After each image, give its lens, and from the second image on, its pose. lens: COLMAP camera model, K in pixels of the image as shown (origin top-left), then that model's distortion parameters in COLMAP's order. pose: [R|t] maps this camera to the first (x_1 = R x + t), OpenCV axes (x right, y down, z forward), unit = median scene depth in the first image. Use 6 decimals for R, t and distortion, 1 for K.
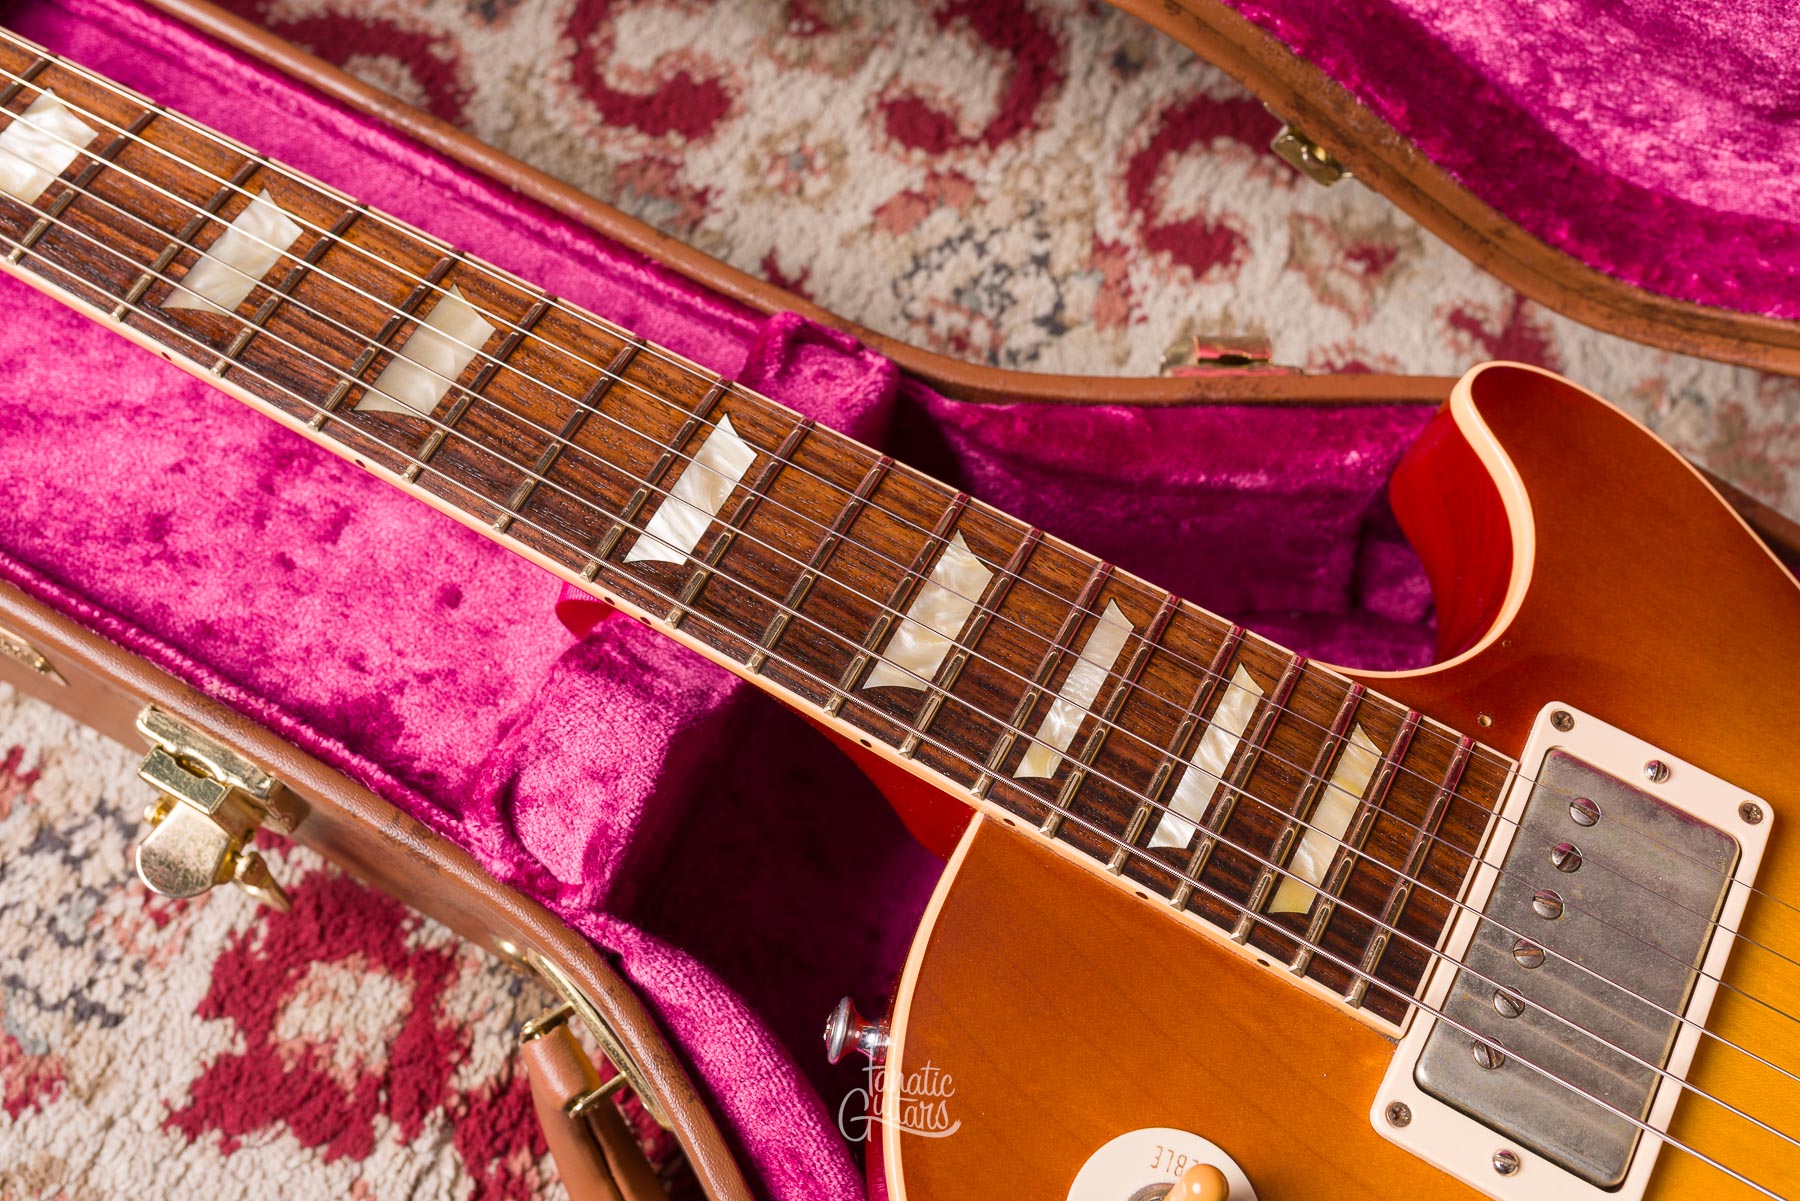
lens RADIAL K [[1793.9, 0, 900.0], [0, 1793.9, 600.5], [0, 0, 1]] dist [0.002367, -0.004968]
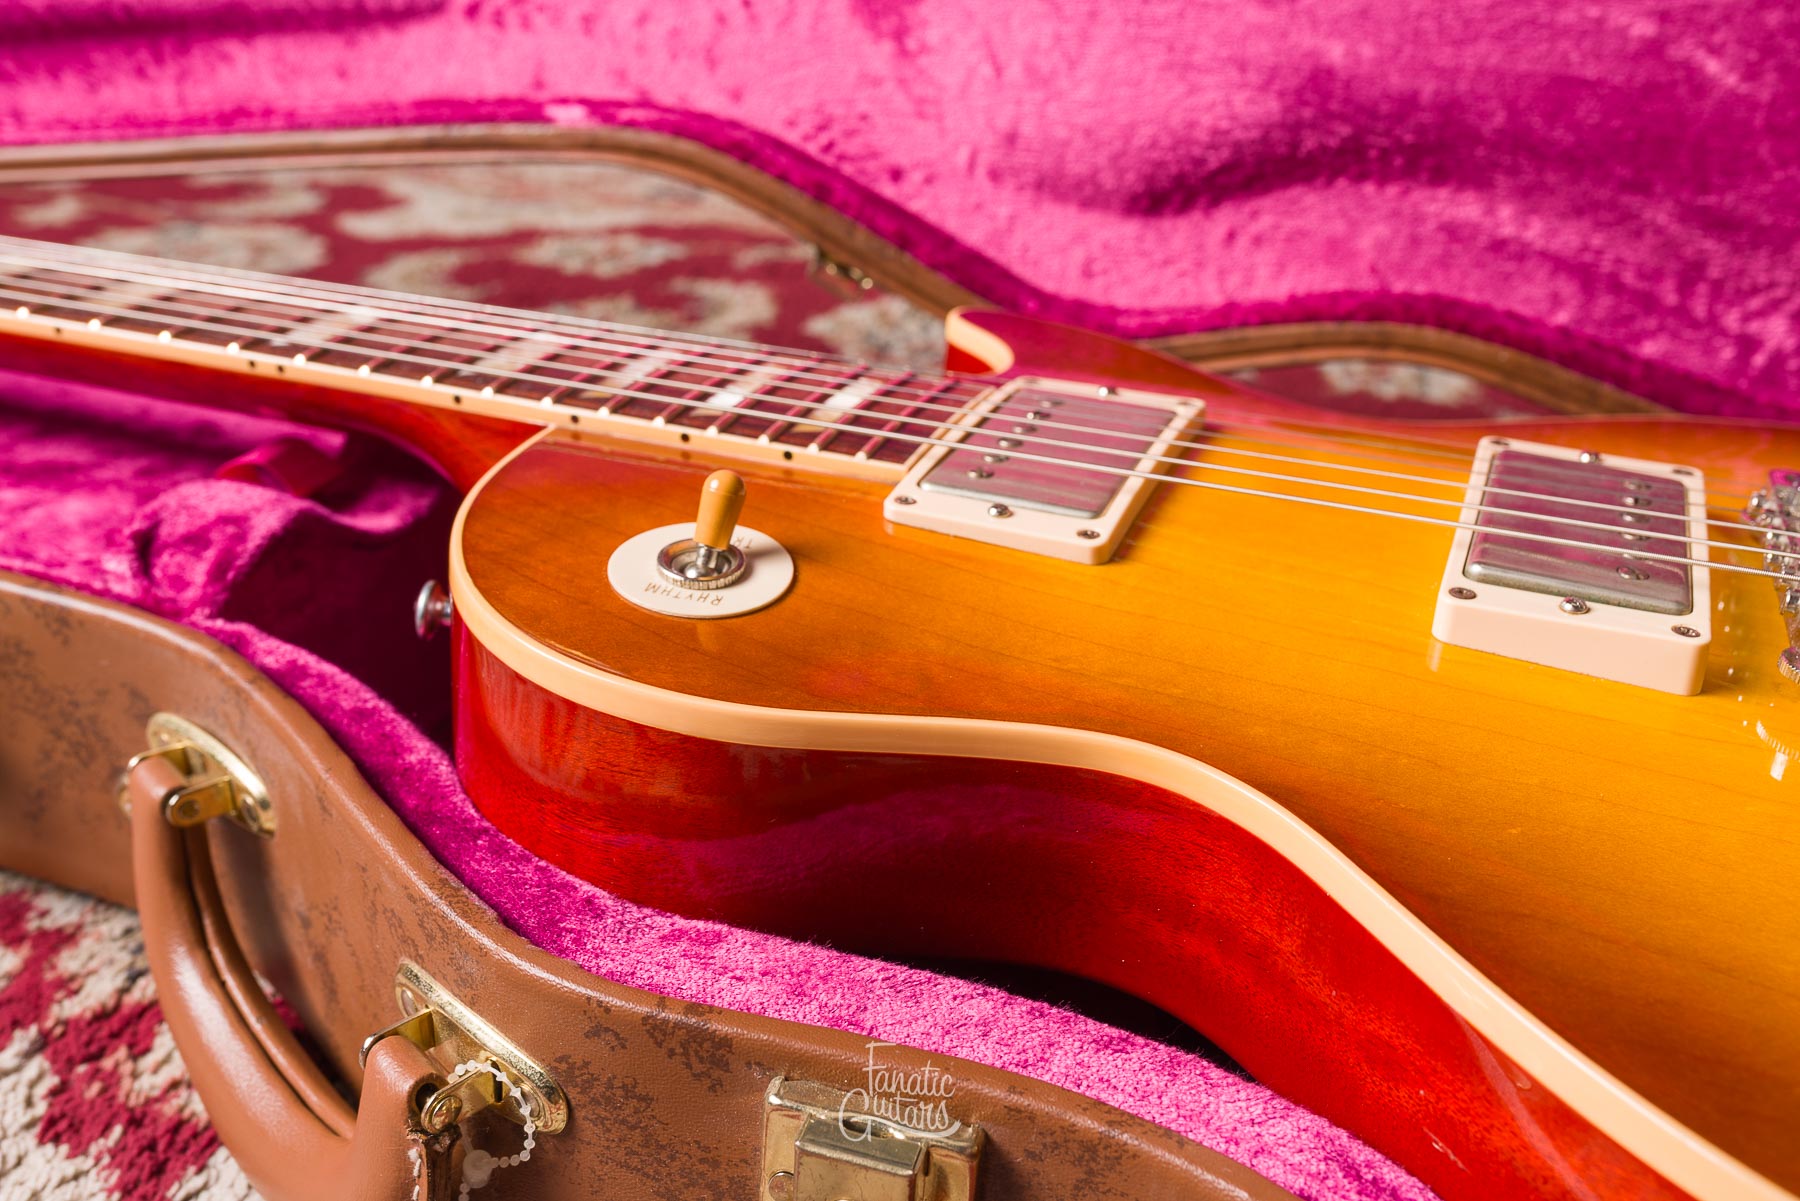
lens RADIAL K [[1813.8, 0, 900.0], [0, 1813.8, 600.5], [0, 0, 1]] dist [0.005947, -0.002959]
pose [[0.991113, -0.066551, 0.115179, 0.096634], [0.124794, 0.764990, -0.631836, 0.758181], [-0.046062, 0.640595, 0.766496, 0.106315]]
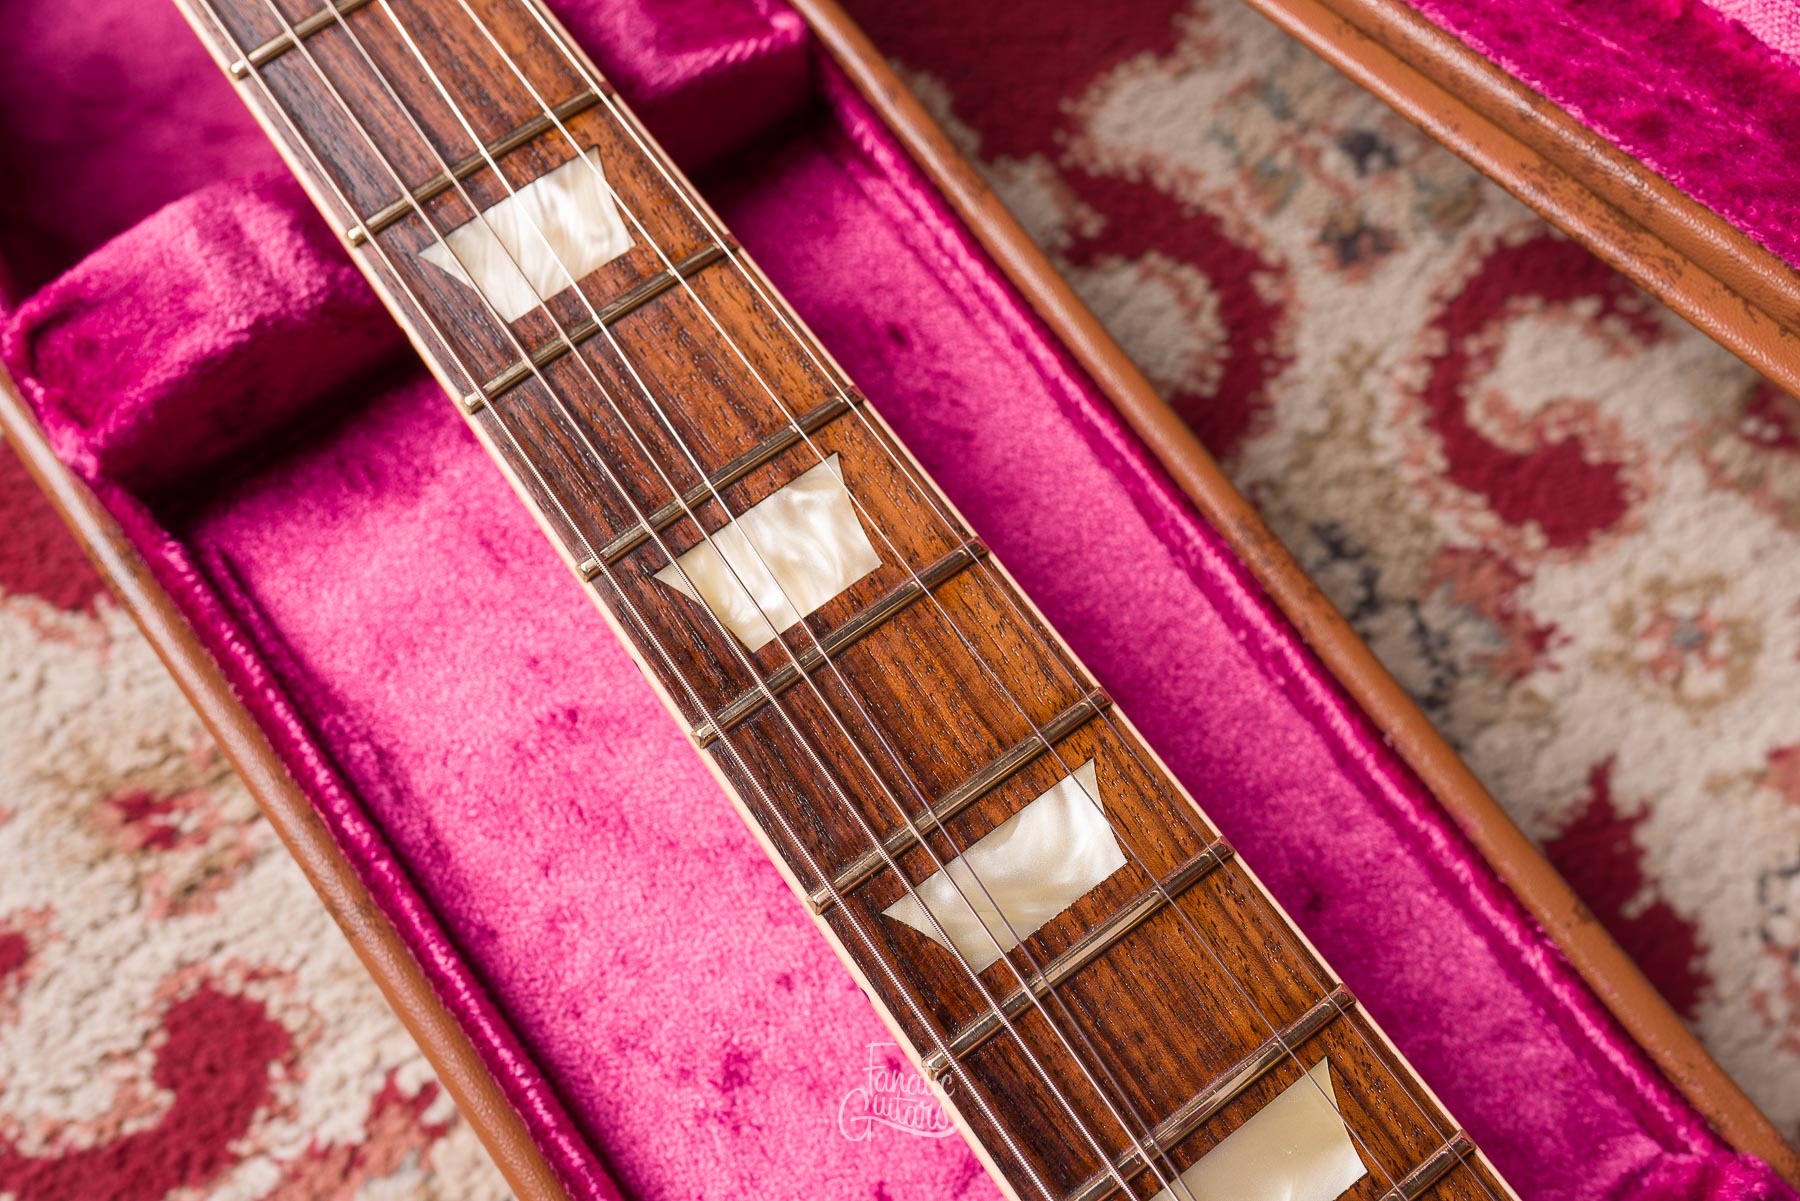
lens RADIAL K [[1830.1, 0, 900.0], [0, 1830.1, 600.5], [0, 0, 1]] dist [0.002640, -0.000442]
pose [[0.907683, 0.393075, -0.146982, -0.297485], [-0.376266, 0.917383, 0.129743, -0.295294], [0.185838, -0.062461, 0.980593, 0.310997]]
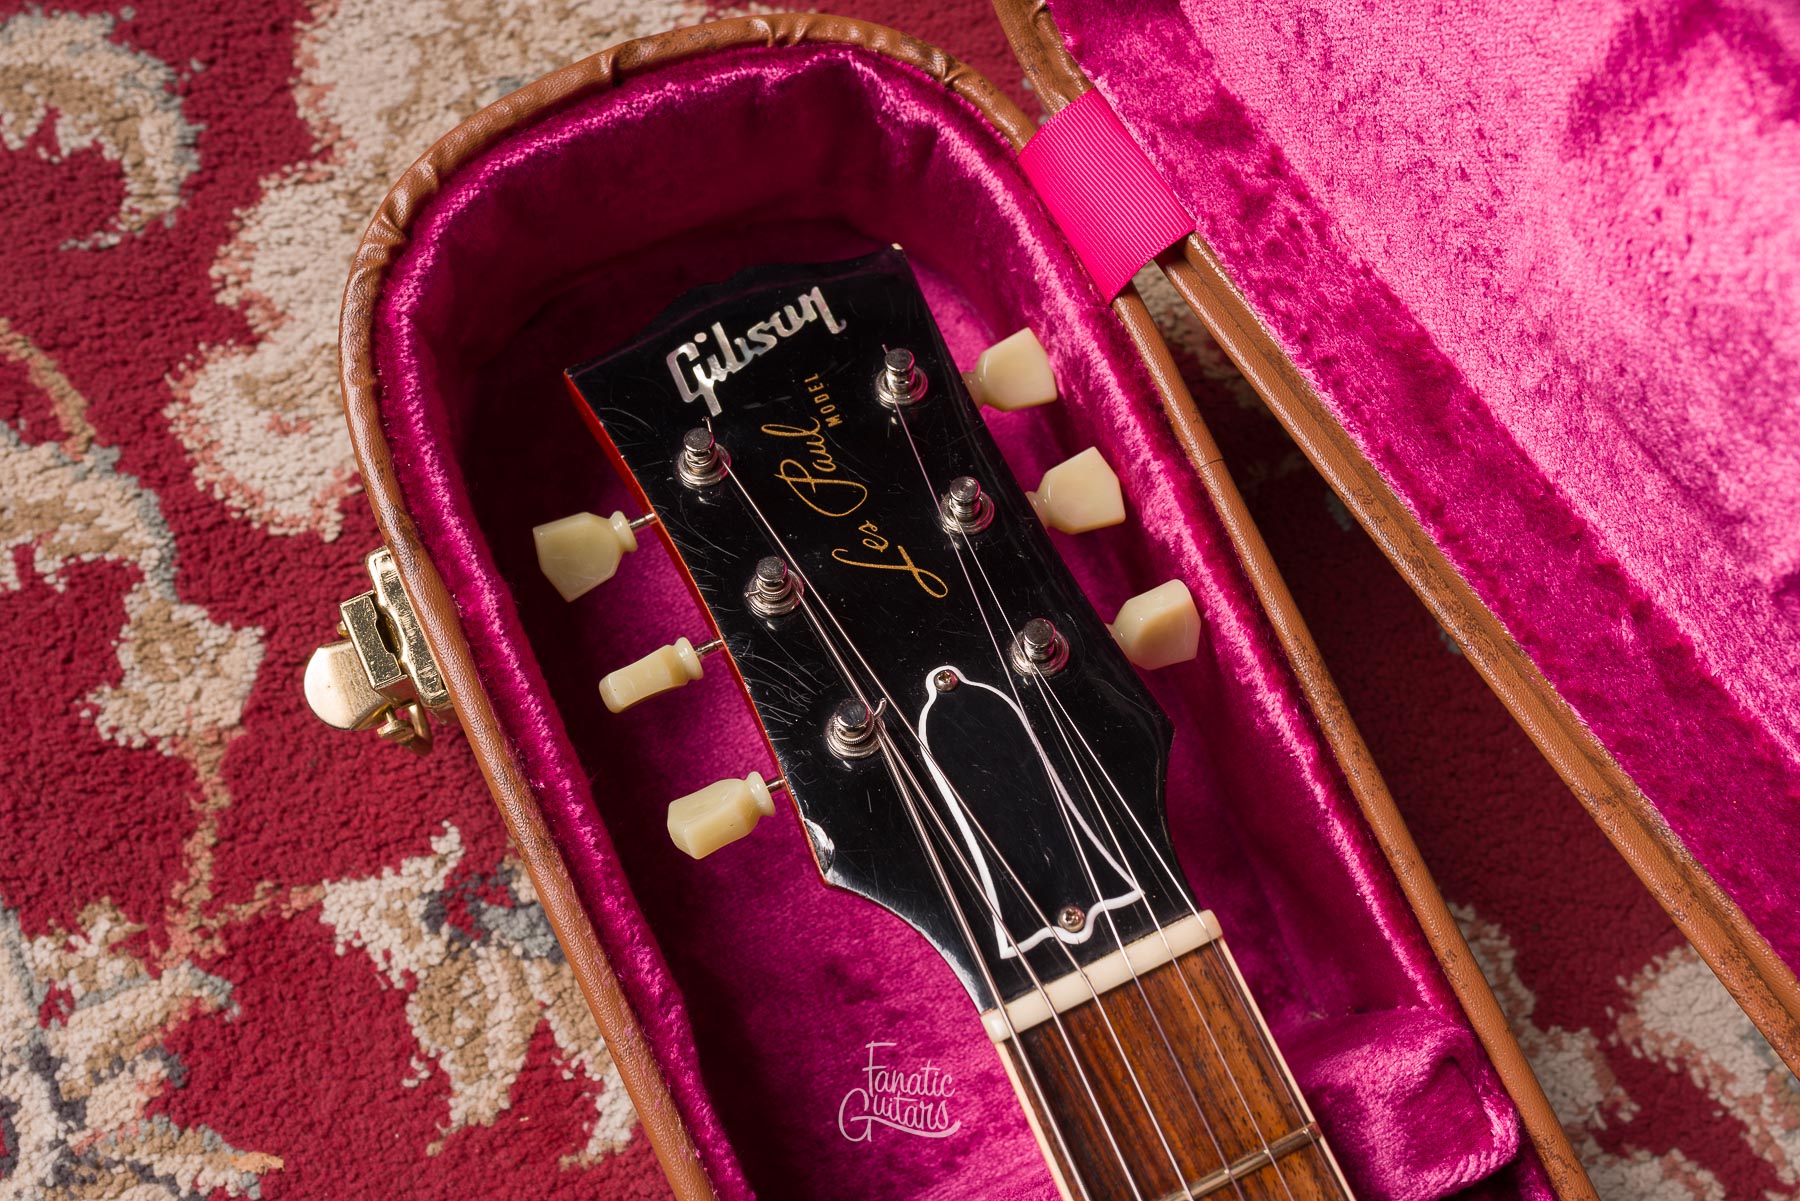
lens RADIAL K [[1760.6, 0, 900.0], [0, 1760.6, 600.5], [0, 0, 1]] dist [-0.002715, 0.005143]
pose [[0.804213, 0.575843, -0.147129, -0.770084], [-0.550507, 0.815021, 0.180786, -0.575169], [0.224018, -0.064395, 0.972455, 0.243952]]
